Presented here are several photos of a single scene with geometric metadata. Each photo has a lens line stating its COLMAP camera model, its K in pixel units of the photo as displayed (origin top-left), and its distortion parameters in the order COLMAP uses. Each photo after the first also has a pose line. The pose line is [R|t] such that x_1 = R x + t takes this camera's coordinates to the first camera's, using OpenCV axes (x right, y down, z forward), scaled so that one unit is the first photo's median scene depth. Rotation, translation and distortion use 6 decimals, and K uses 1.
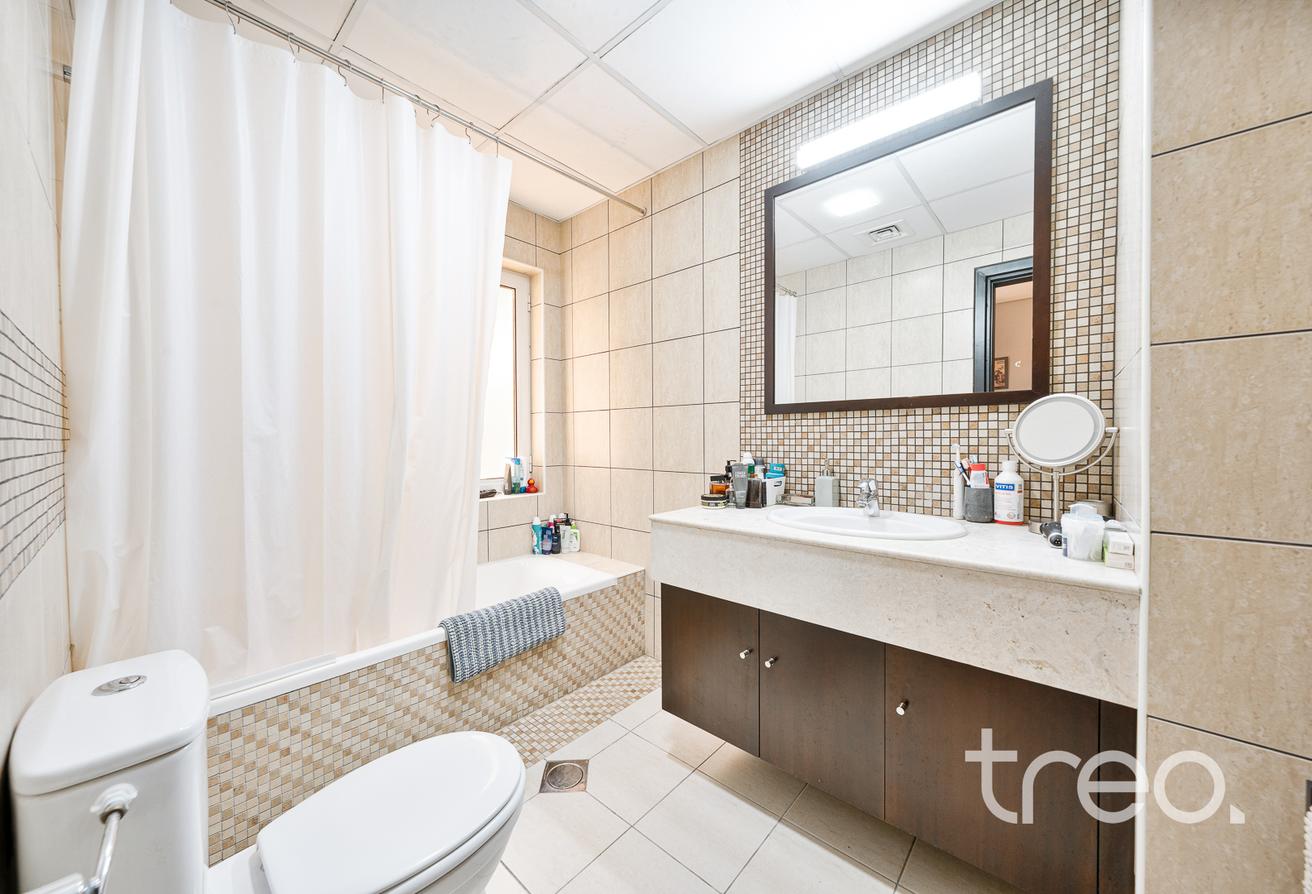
lens RADIAL K [[471.8, 0, 655.9], [0, 471.8, 445.4], [0, 0, 1]] dist [-0.002528, -0.000139]
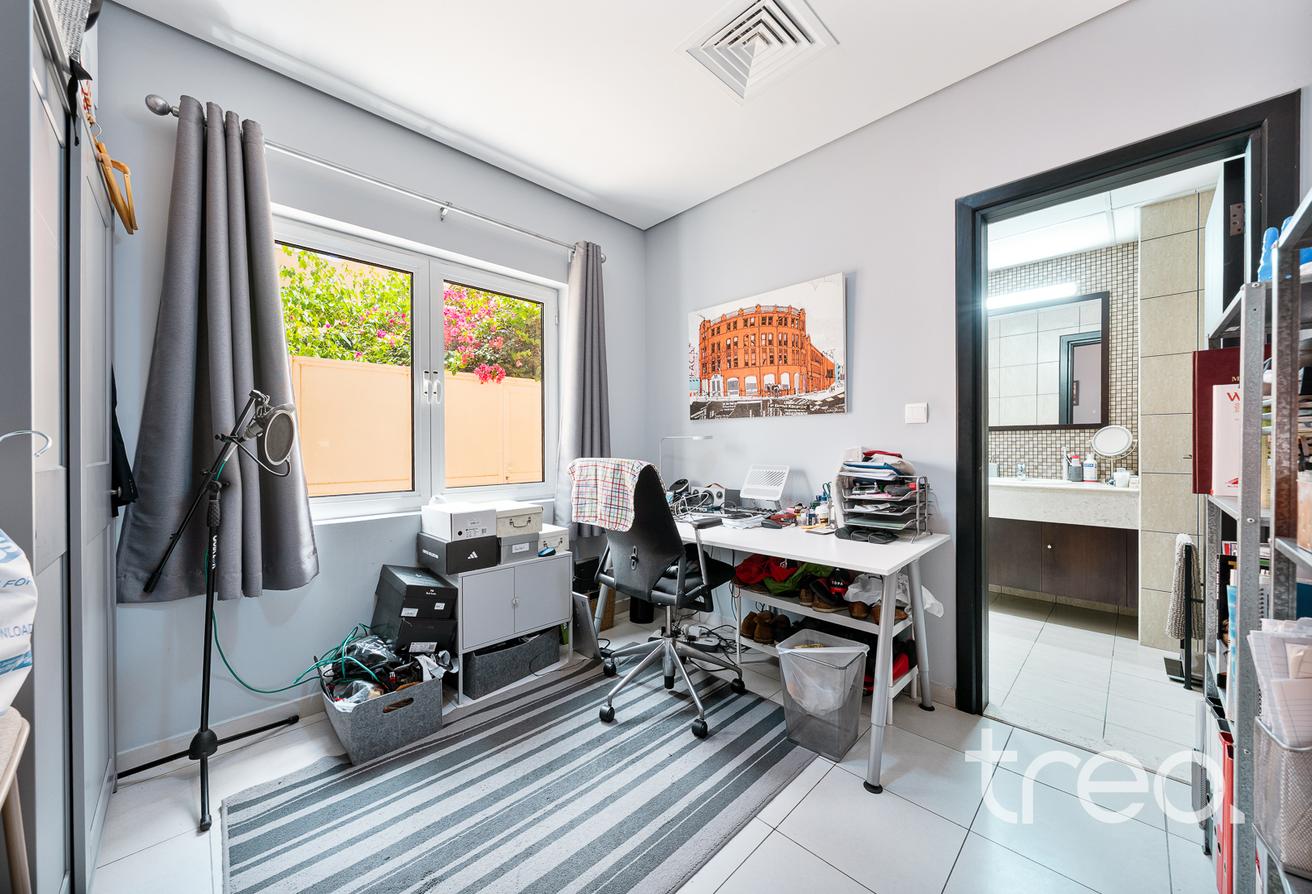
lens RADIAL K [[471.8, 0, 654.9], [0, 471.8, 447.1], [0, 0, 1]] dist [-0.002528, -0.000139]
pose [[0.996643, 0.001118, -0.081867, -1.206452], [-0.002112, 0.999925, -0.012058, 0.031941], [0.081848, 0.012190, 0.996570, -1.495297]]
